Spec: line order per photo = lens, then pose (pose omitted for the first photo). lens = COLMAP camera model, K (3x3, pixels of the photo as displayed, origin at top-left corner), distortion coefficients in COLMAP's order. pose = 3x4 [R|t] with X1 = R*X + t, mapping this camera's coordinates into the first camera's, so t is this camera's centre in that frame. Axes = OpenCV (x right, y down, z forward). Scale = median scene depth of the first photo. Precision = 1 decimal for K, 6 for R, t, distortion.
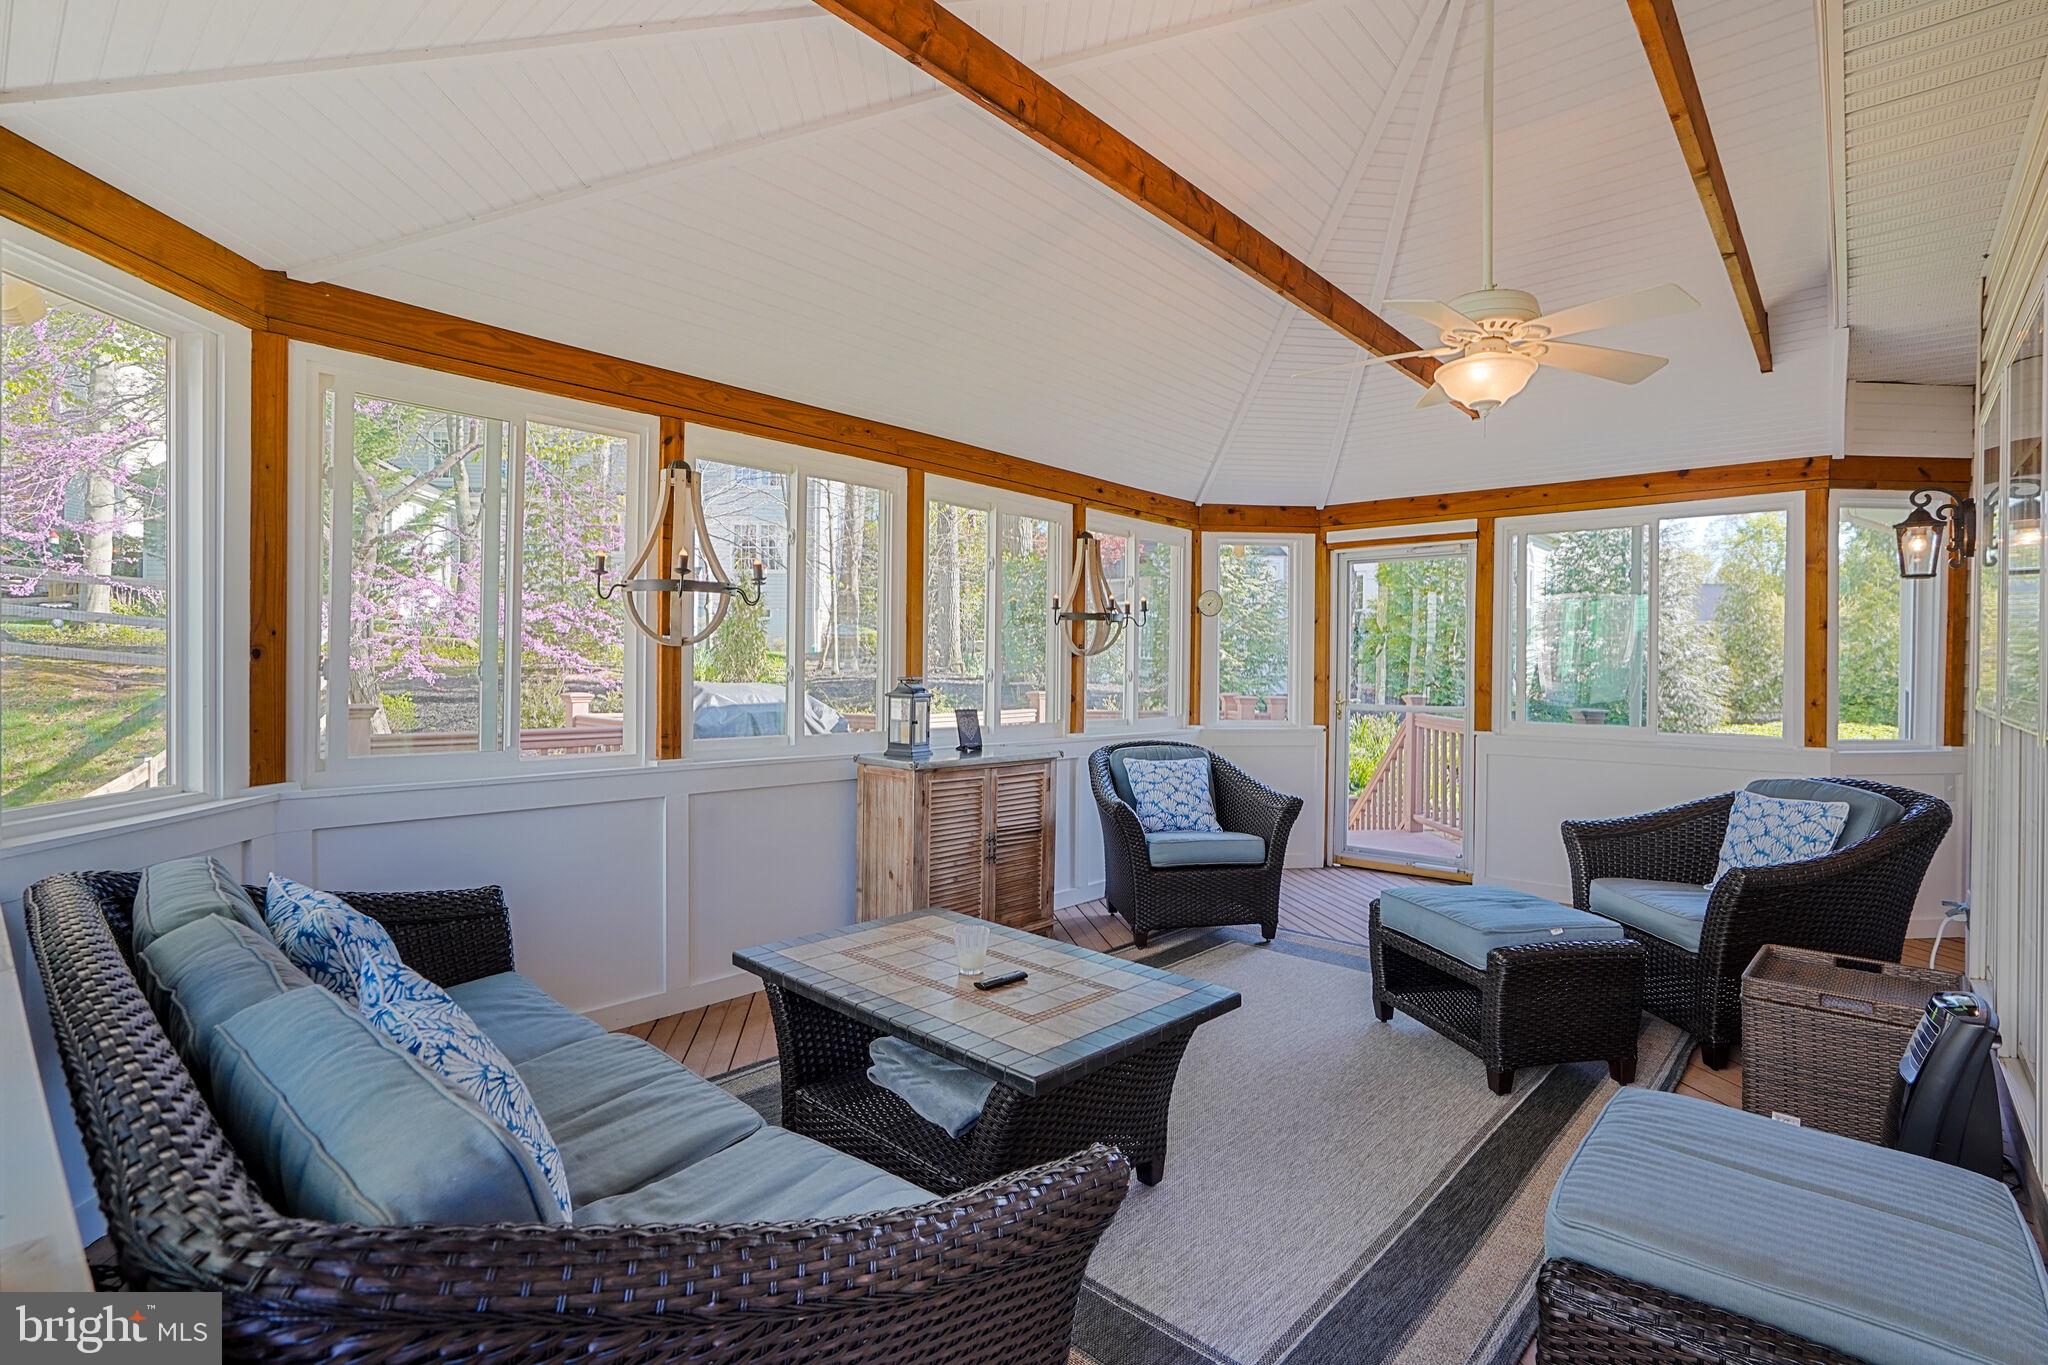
lens RADIAL K [[960.0, 0, 1019.7], [0, 960.0, 662.4], [0, 0, 1]] dist [-0.054749, 0.022908]
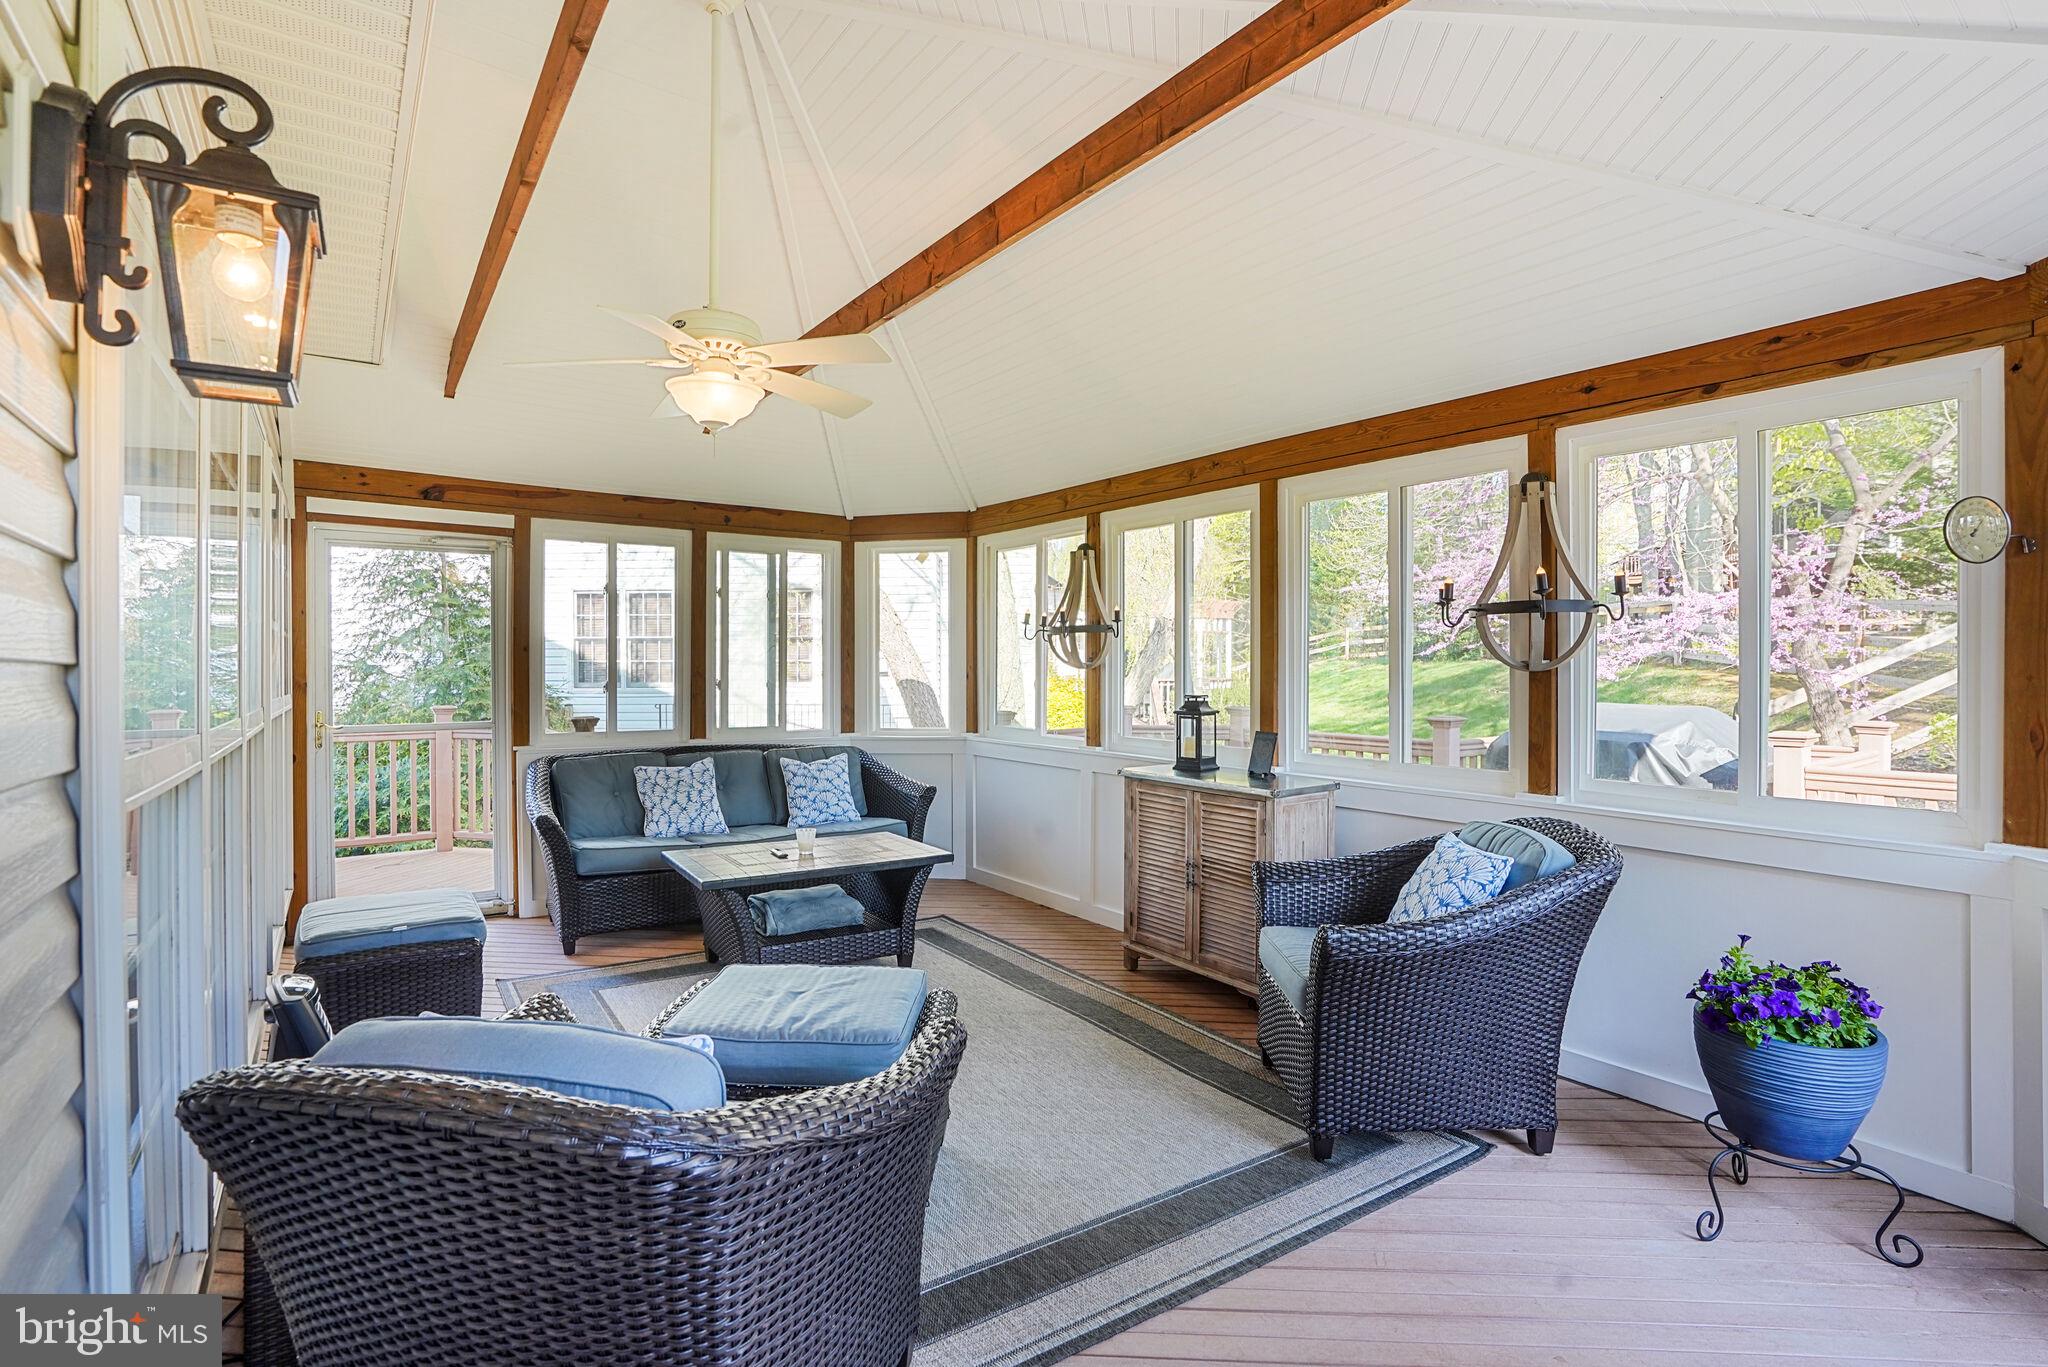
lens RADIAL K [[960.0, 0, 1019.7], [0, 960.0, 663.4], [0, 0, 1]] dist [-0.054749, 0.022908]
pose [[-0.234472, -0.017698, -0.971962, 1.012141], [-0.005183, 0.999843, -0.016955, -0.001709], [0.972109, 0.001062, -0.234527, 1.127809]]
